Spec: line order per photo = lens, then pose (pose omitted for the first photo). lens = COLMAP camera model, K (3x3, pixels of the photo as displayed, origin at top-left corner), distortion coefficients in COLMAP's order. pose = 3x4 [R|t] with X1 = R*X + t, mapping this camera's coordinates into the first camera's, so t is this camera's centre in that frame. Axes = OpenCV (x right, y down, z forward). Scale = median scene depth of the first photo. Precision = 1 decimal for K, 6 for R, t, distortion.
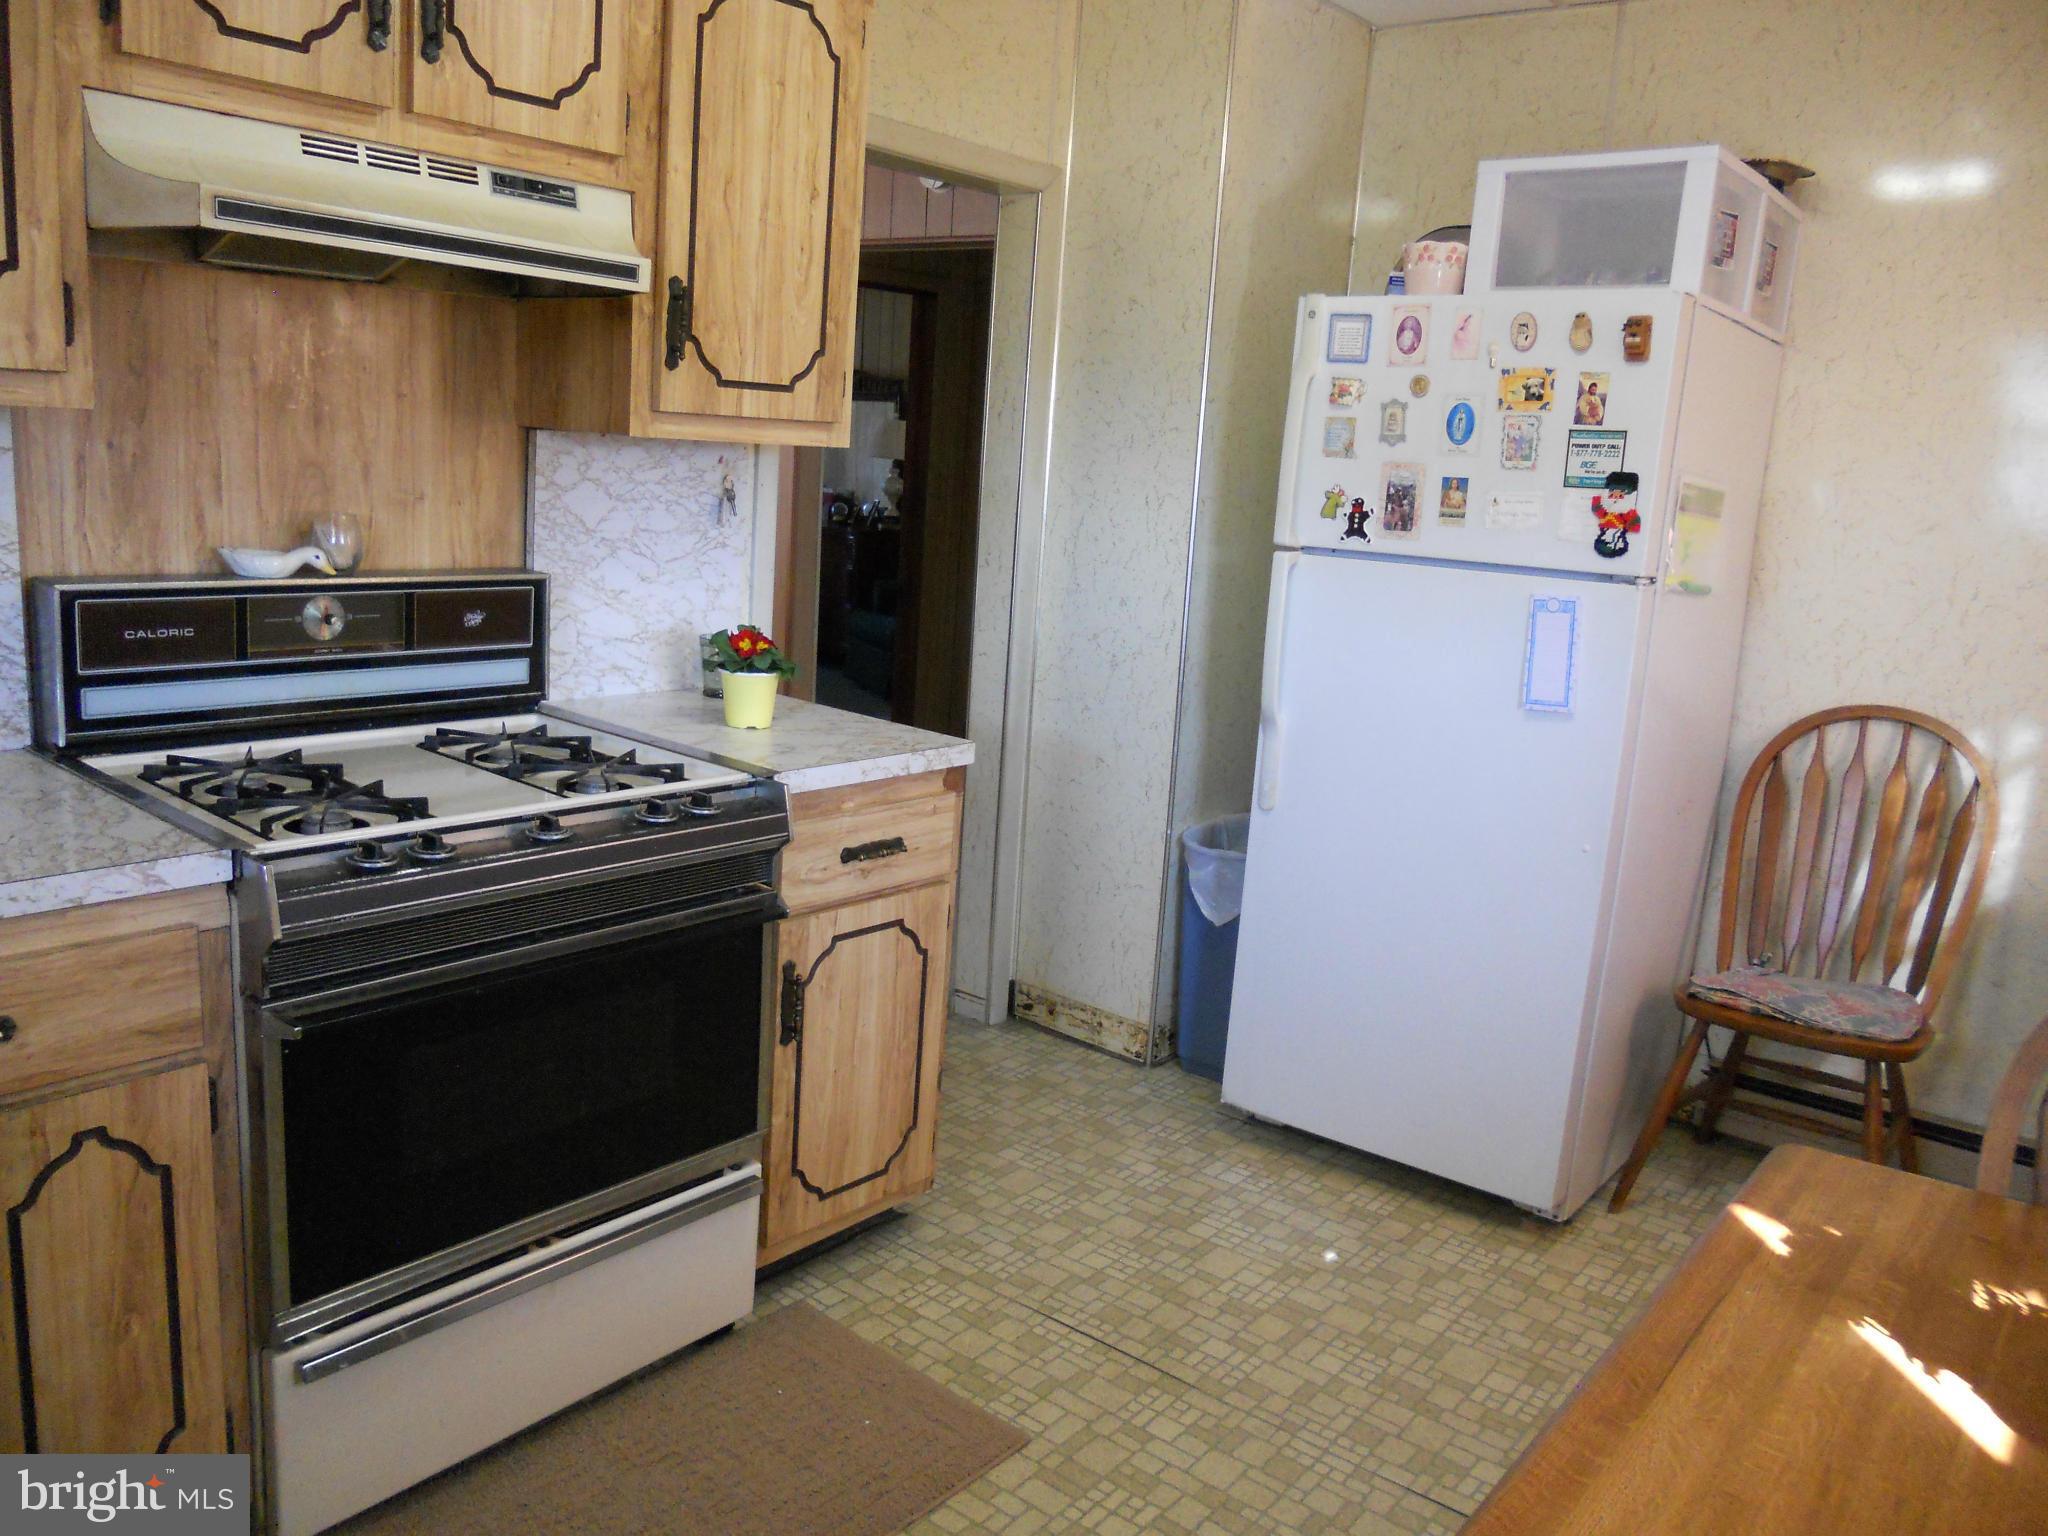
lens RADIAL K [[1524.0, 0, 1024.0], [0, 1524.0, 768.0], [0, 0, 1]] dist [-0.069669, -0.002529]
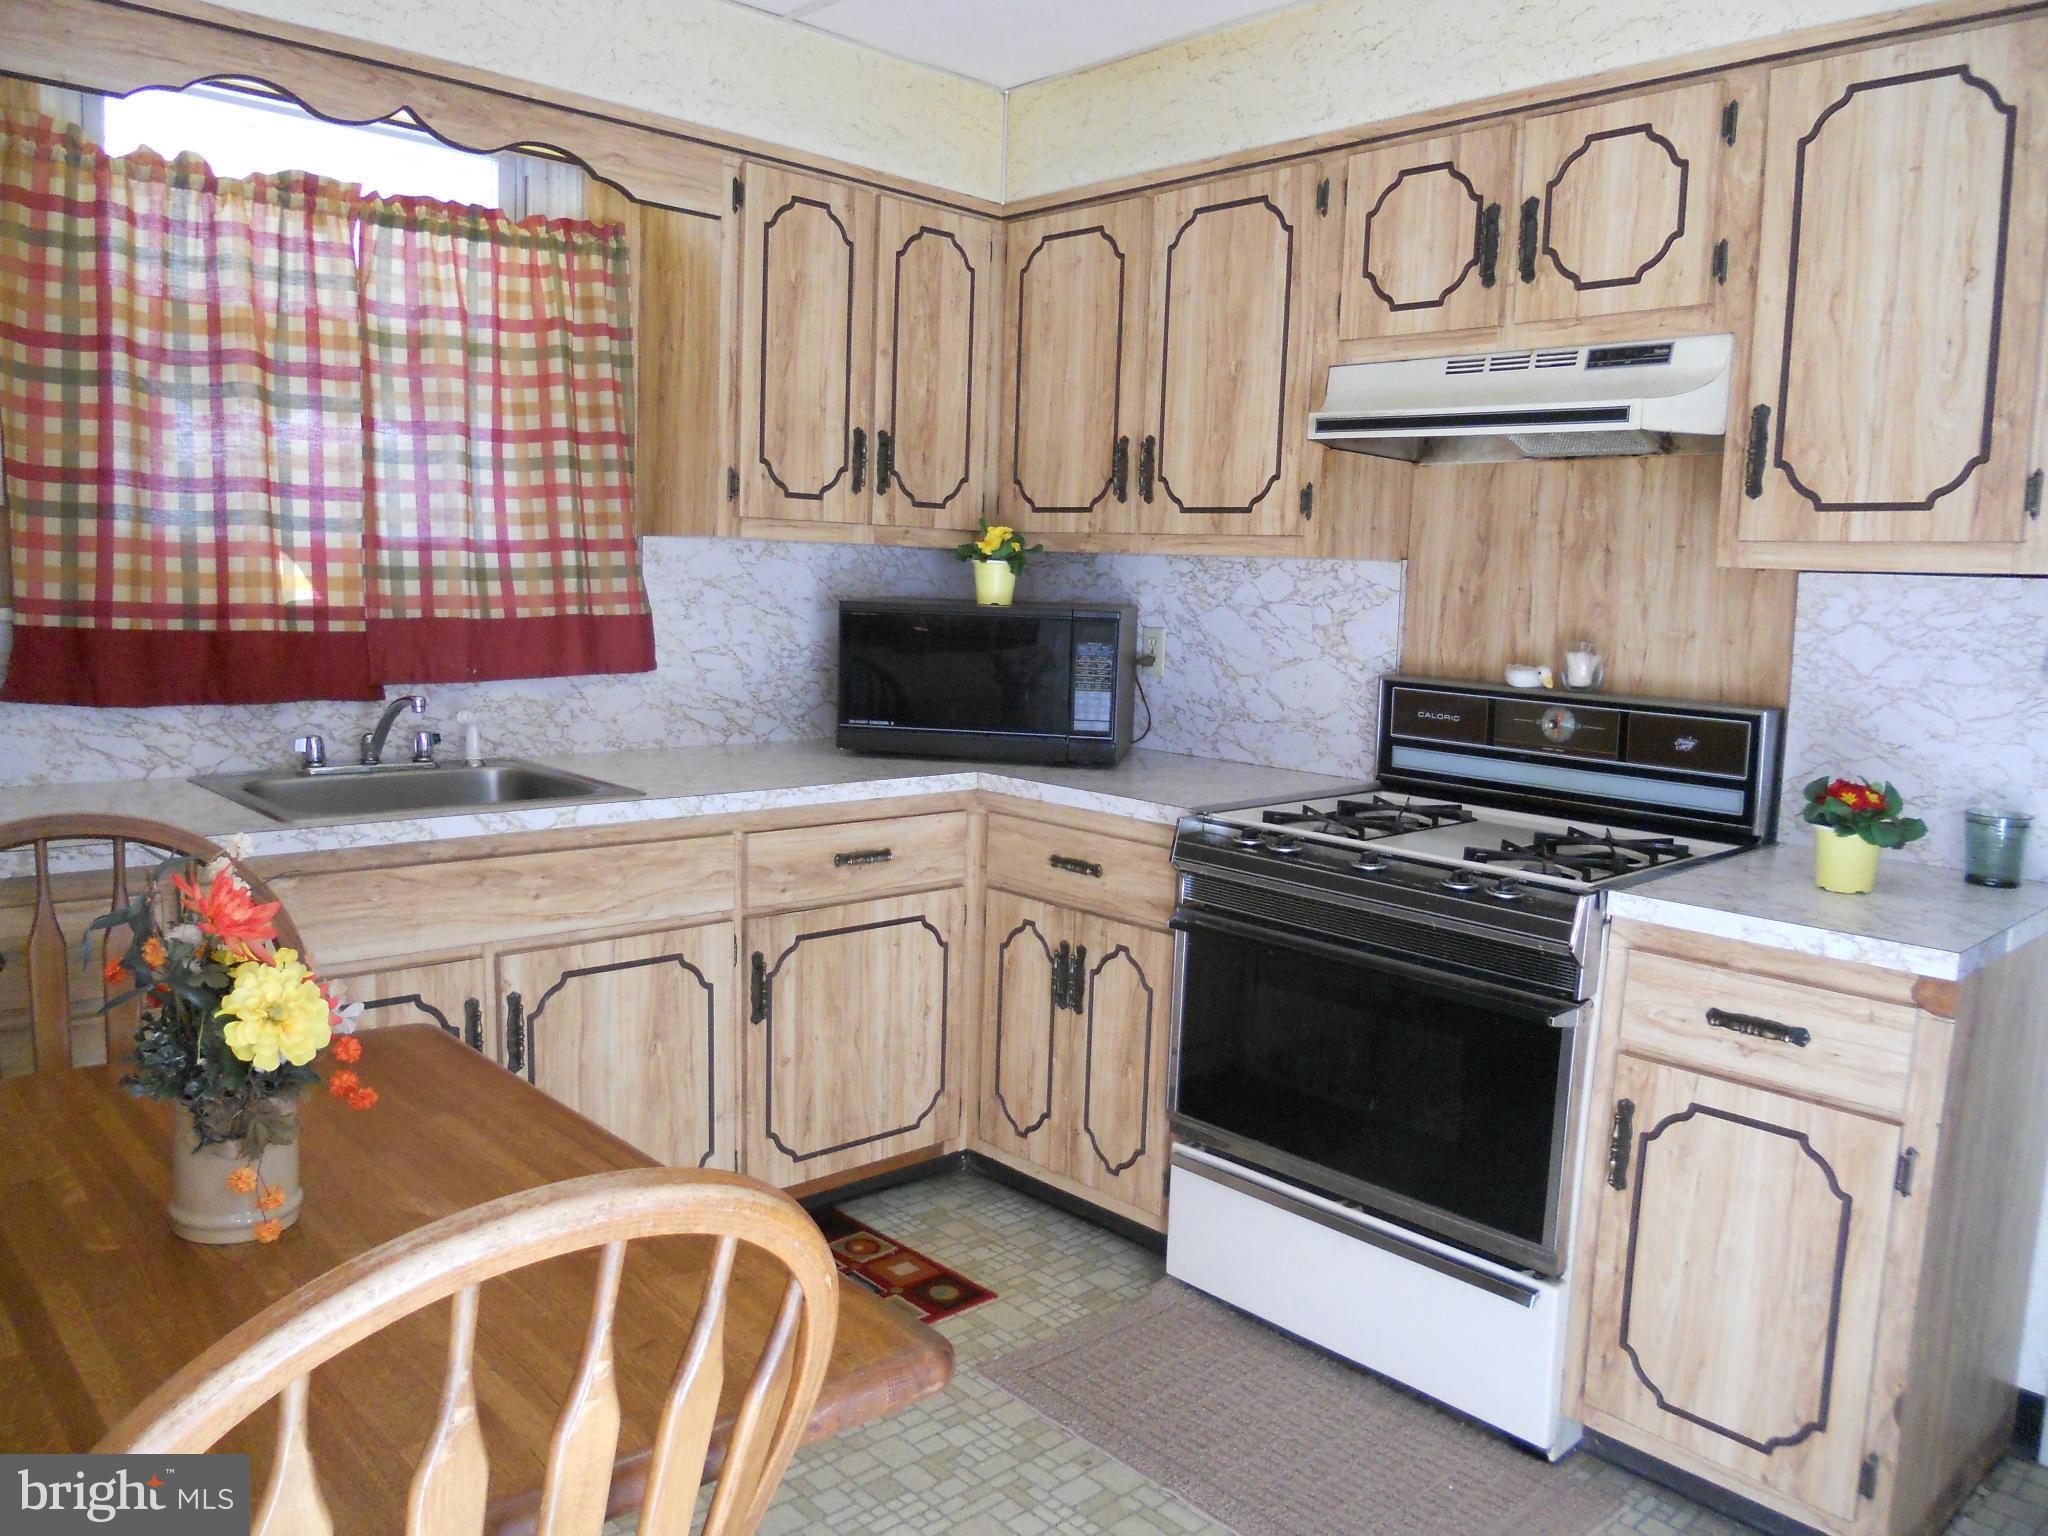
lens RADIAL K [[1524.0, 0, 1024.0], [0, 1524.0, 768.0], [0, 0, 1]] dist [-0.069669, -0.002529]
pose [[-0.132768, 0.051633, -0.989801, 0.785610], [-0.239656, 0.967337, 0.082608, -0.057744], [0.961737, 0.248180, -0.116057, 0.679328]]
